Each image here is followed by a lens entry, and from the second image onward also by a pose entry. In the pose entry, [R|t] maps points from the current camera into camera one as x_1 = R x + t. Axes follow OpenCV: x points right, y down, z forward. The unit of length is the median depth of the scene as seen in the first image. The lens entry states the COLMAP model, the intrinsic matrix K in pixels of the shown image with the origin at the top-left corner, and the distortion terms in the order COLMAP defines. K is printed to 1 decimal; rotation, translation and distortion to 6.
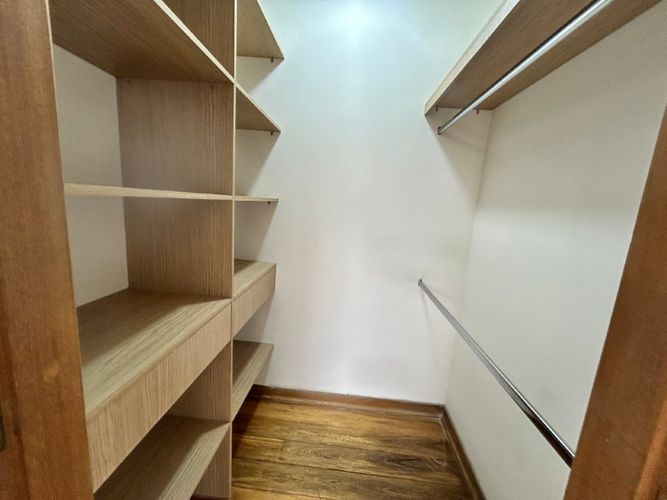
lens RADIAL K [[269.0, 0, 333.5], [0, 269.0, 250.0], [0, 0, 1]] dist [-0.002205, -0.000252]
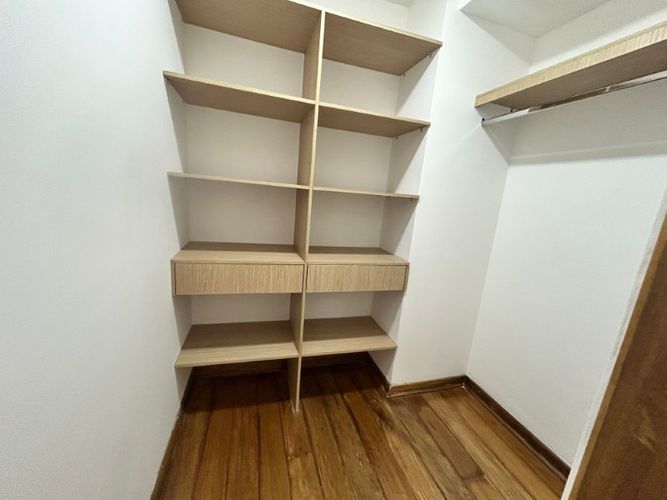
lens RADIAL K [[269.0, 0, 333.5], [0, 269.0, 250.0], [0, 0, 1]] dist [-0.002205, -0.000252]
pose [[0.350752, 0.169273, -0.921043, 0.628054], [-0.219425, 0.971003, 0.094894, -0.024624], [0.910399, 0.168816, 0.377724, 0.395736]]
